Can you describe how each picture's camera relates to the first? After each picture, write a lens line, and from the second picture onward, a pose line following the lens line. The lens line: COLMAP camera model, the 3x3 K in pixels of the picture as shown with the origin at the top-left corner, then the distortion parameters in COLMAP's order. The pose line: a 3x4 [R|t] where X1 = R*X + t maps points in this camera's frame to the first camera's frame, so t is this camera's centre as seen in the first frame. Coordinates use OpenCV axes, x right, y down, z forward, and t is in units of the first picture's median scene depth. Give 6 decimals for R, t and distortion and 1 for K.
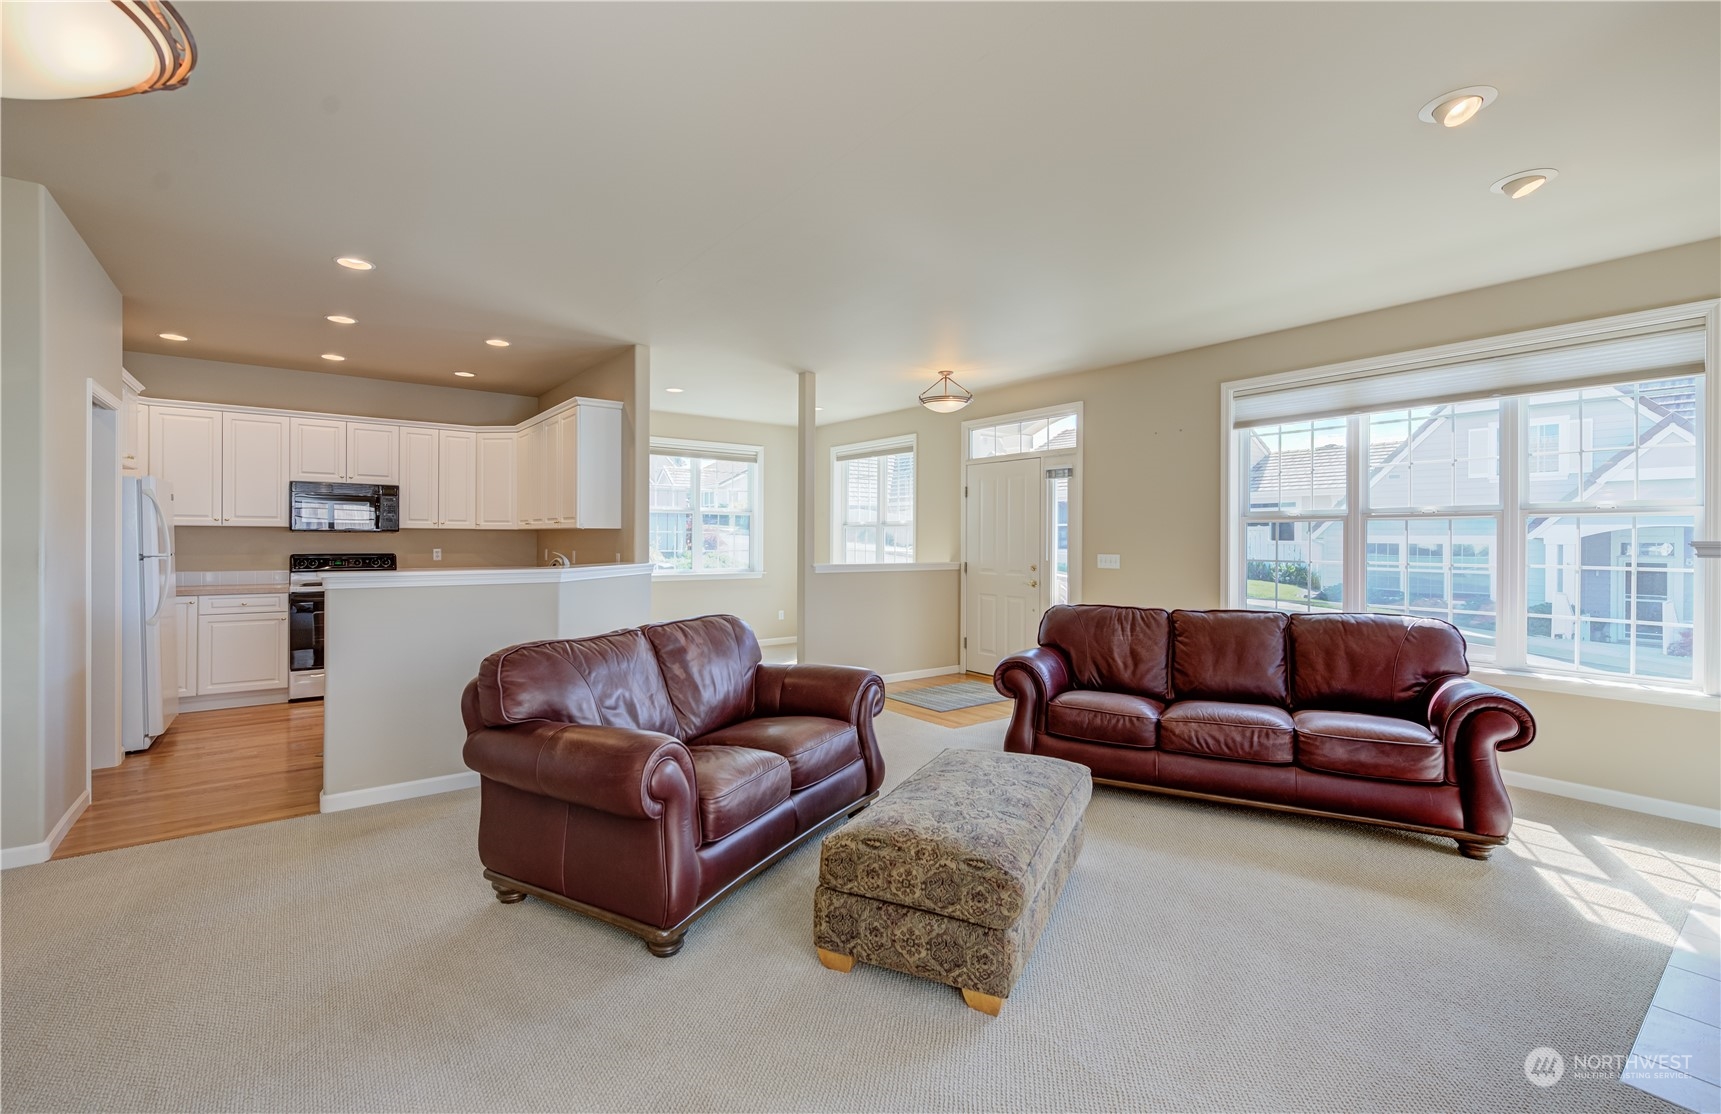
lens RADIAL K [[744.9, 0, 862.7], [0, 744.9, 541.2], [0, 0, 1]] dist [0.009329, -0.001271]
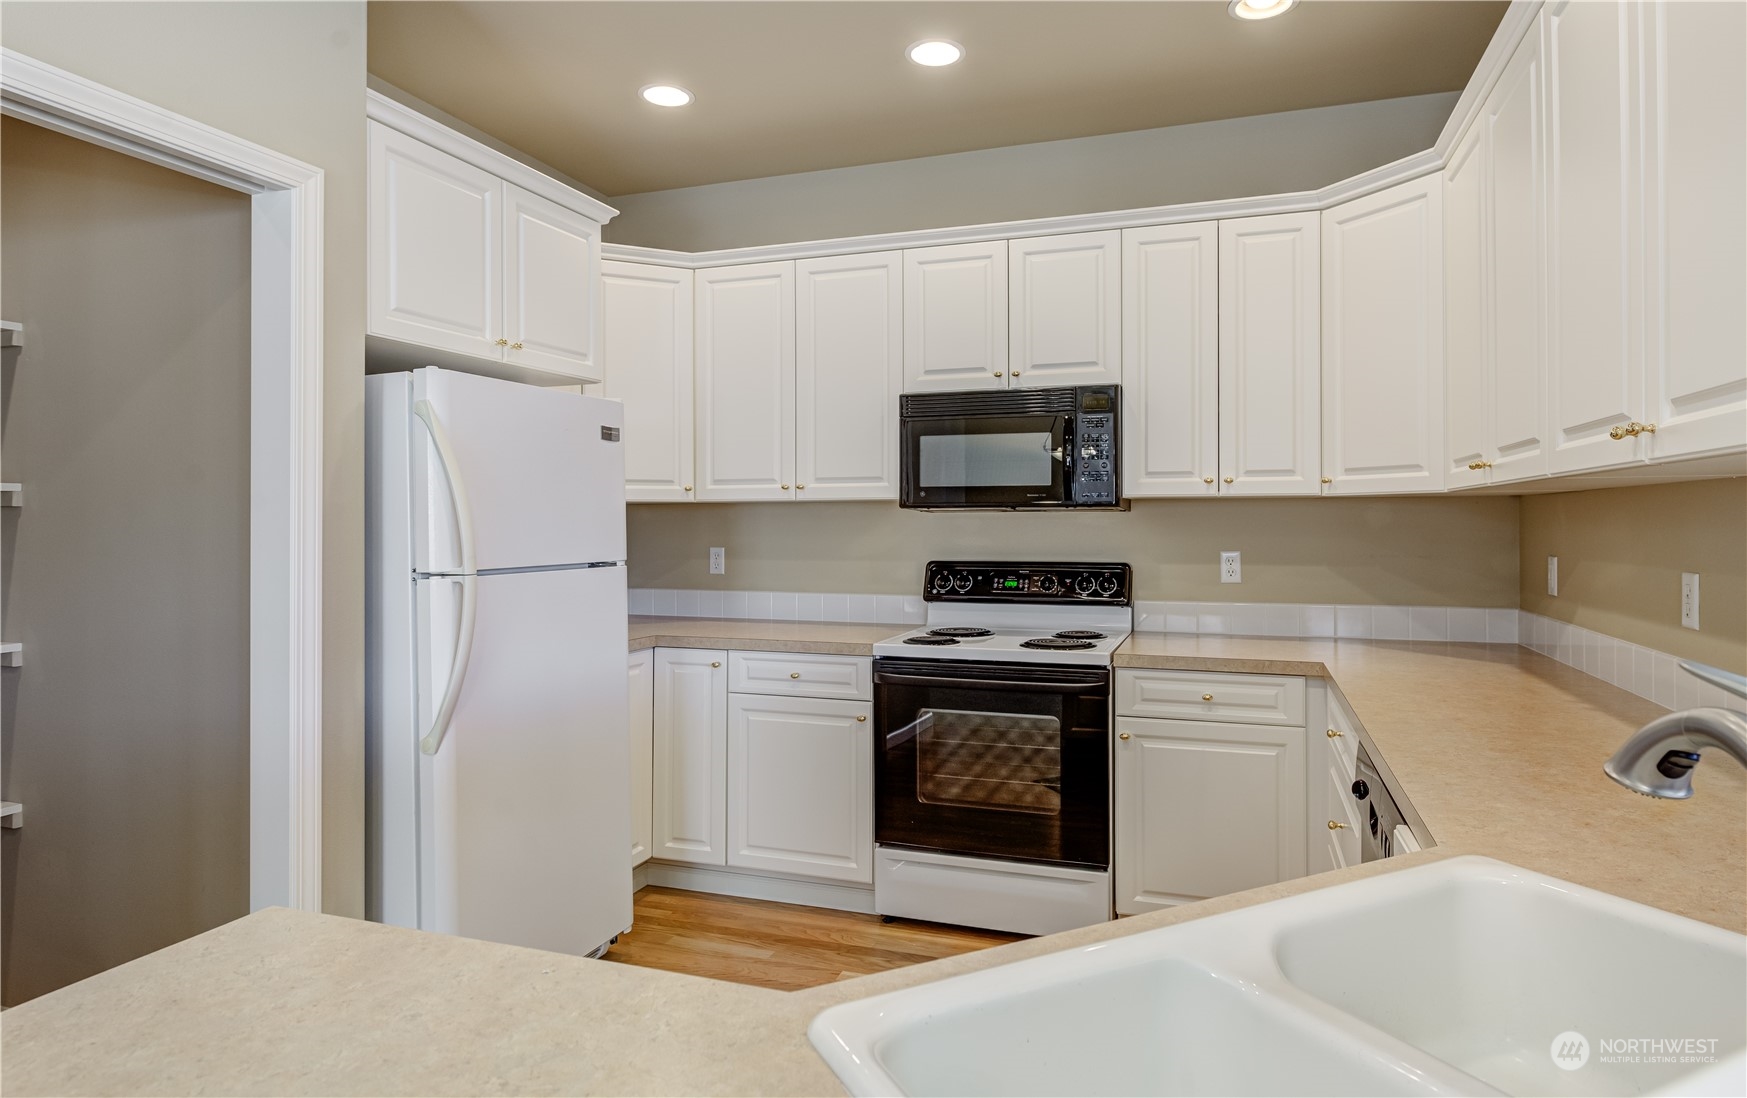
lens RADIAL K [[974.1, 0, 891.7], [0, 974.1, 508.7], [0, 0, 1]] dist [-0.003720, -0.002648]
pose [[0.548908, -0.018656, -0.835674, -0.325613], [0.002898, 0.999787, -0.020416, -0.002355], [0.835877, 0.008785, 0.548846, 0.754535]]
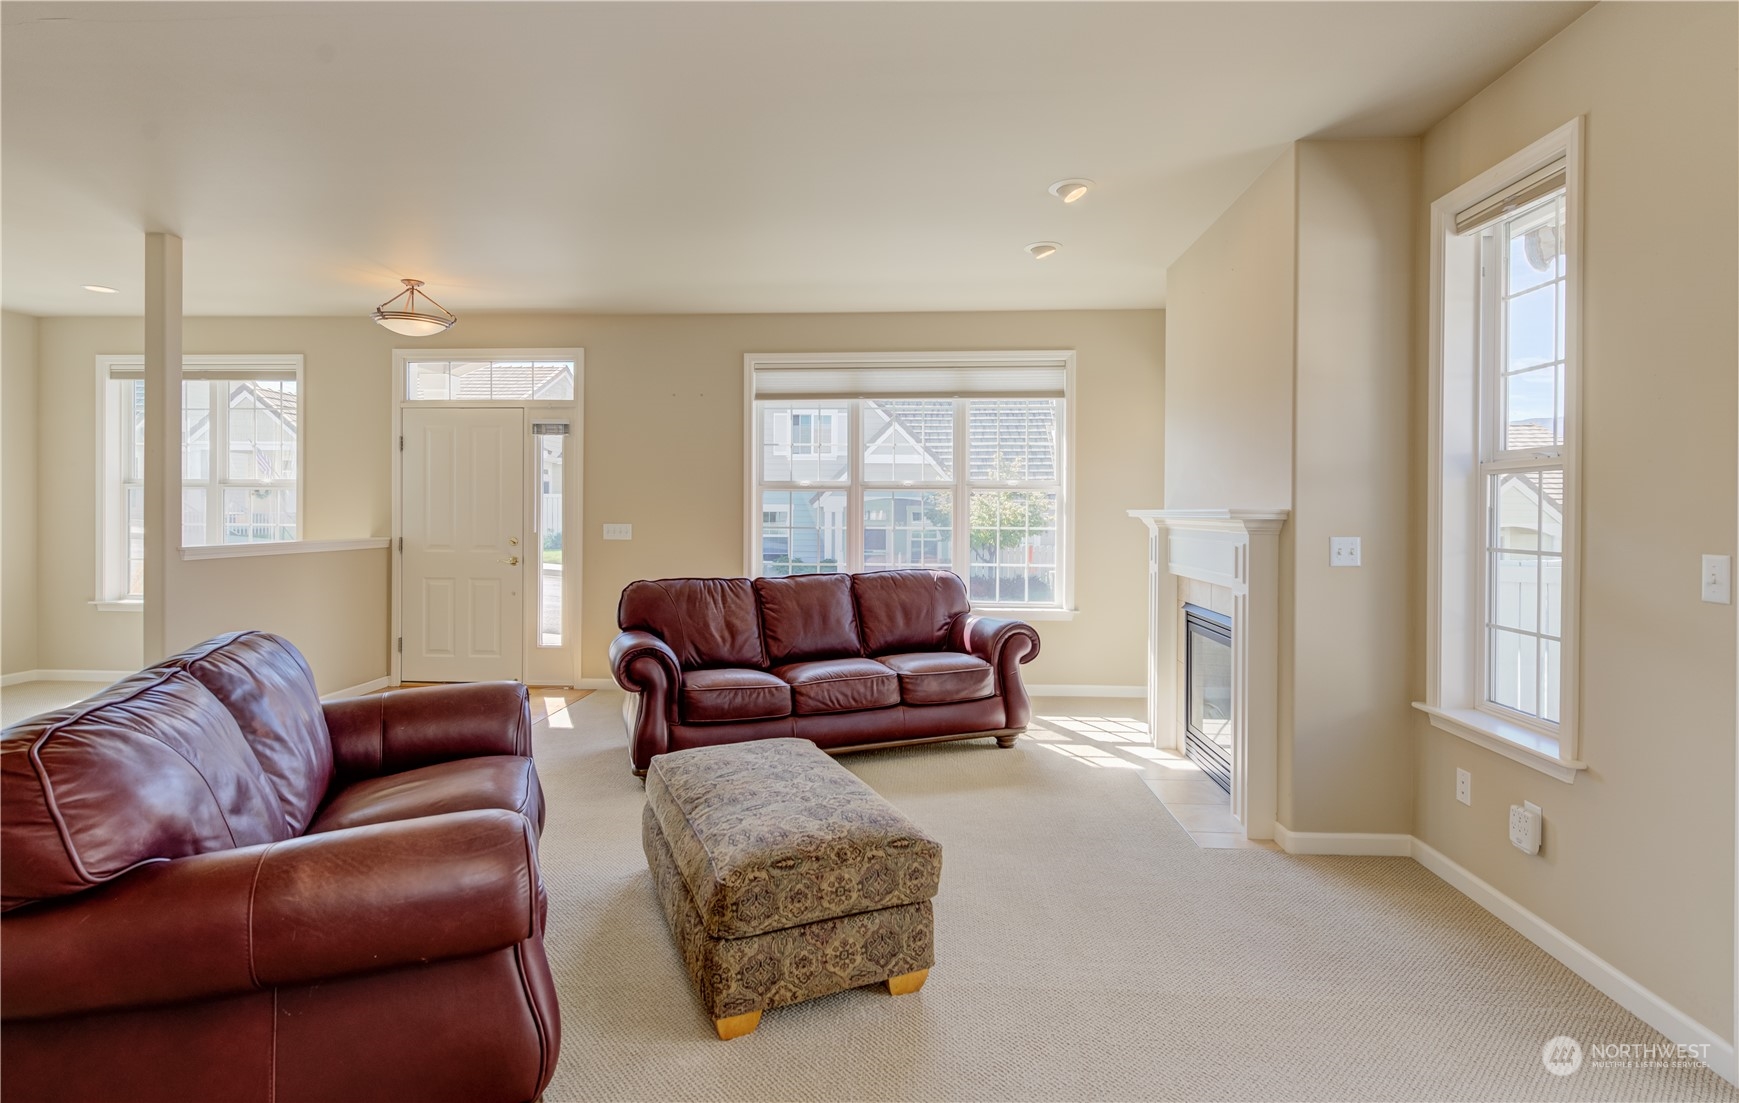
lens RADIAL K [[839.4, 0, 873.3], [0, 839.4, 512.9], [0, 0, 1]] dist [0.005537, -0.000318]
pose [[0.647723, -0.003109, 0.761870, -0.263309], [0.000268, 0.999993, 0.003853, 0.000647], [-0.761876, -0.002291, 0.647719, 0.123395]]
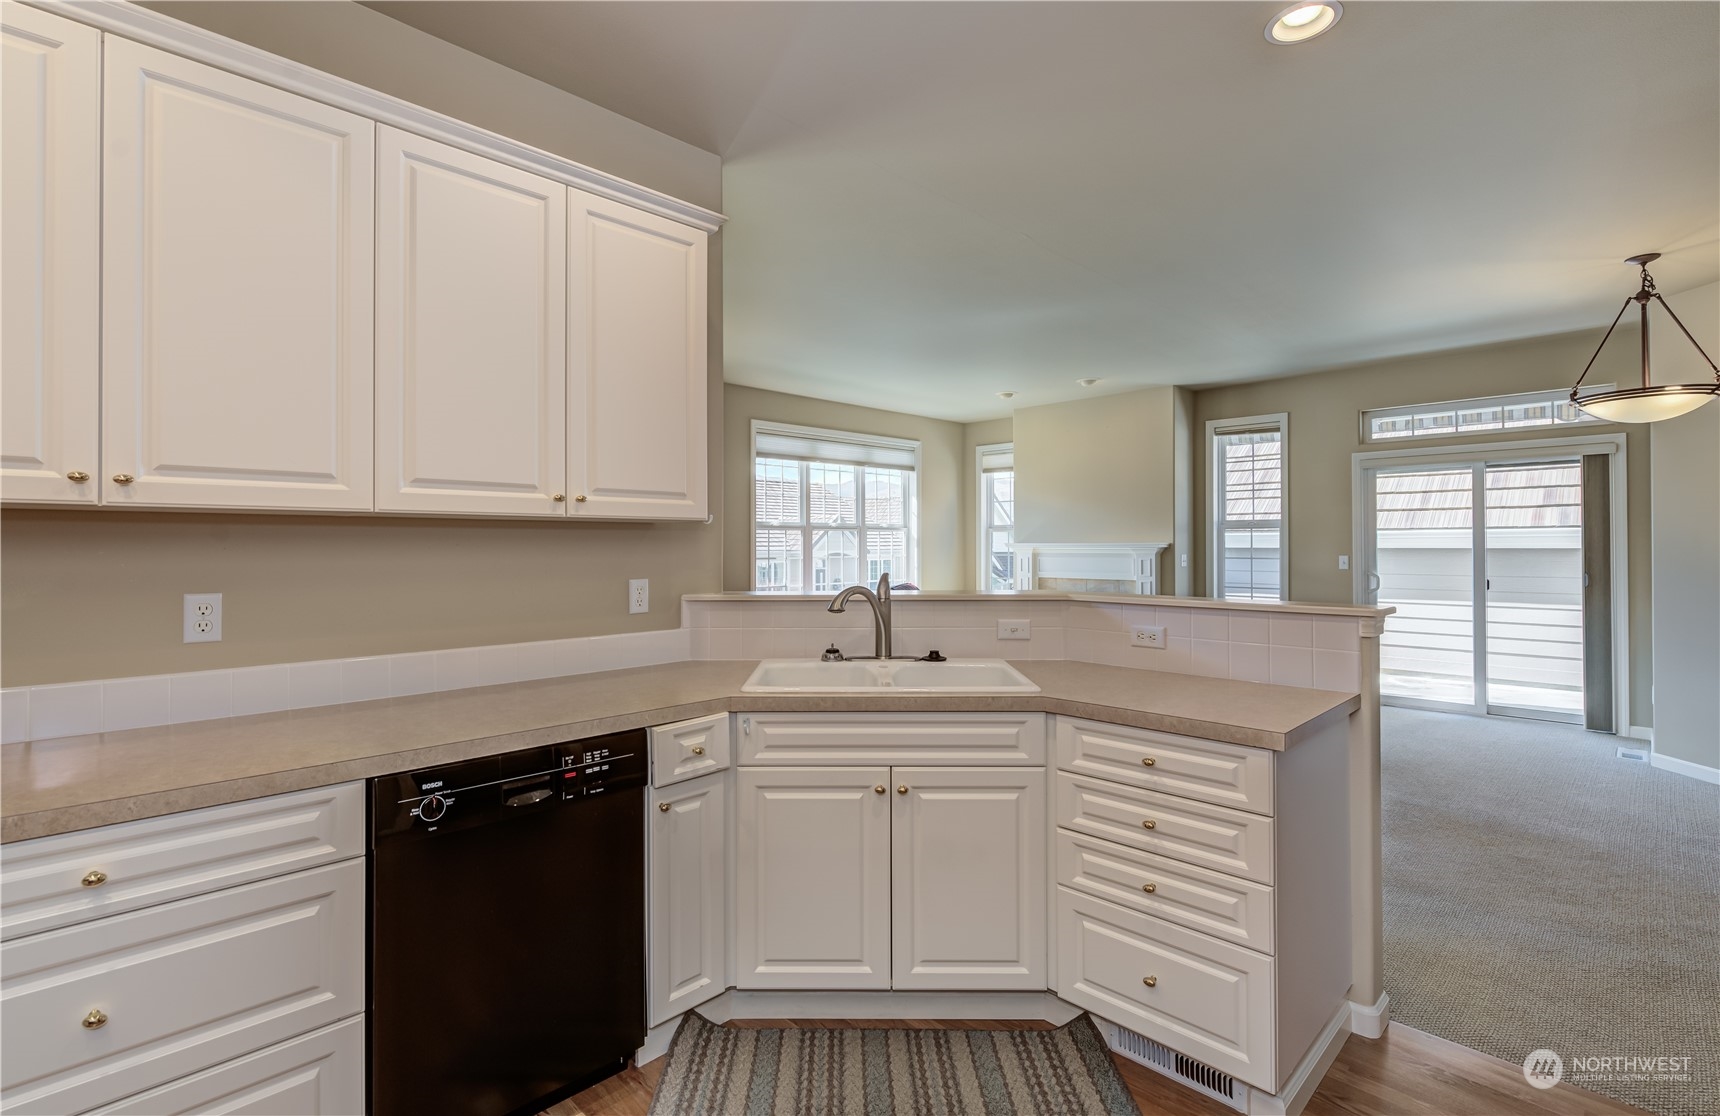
lens RADIAL K [[785.5, 0, 847.2], [0, 785.5, 537.8], [0, 0, 1]] dist [-0.000456, 0.000369]
pose [[-0.127104, 0.002558, 0.991886, -0.827409], [0.003554, 0.999991, -0.002124, -0.006700], [-0.991883, 0.003256, -0.127112, 0.970116]]
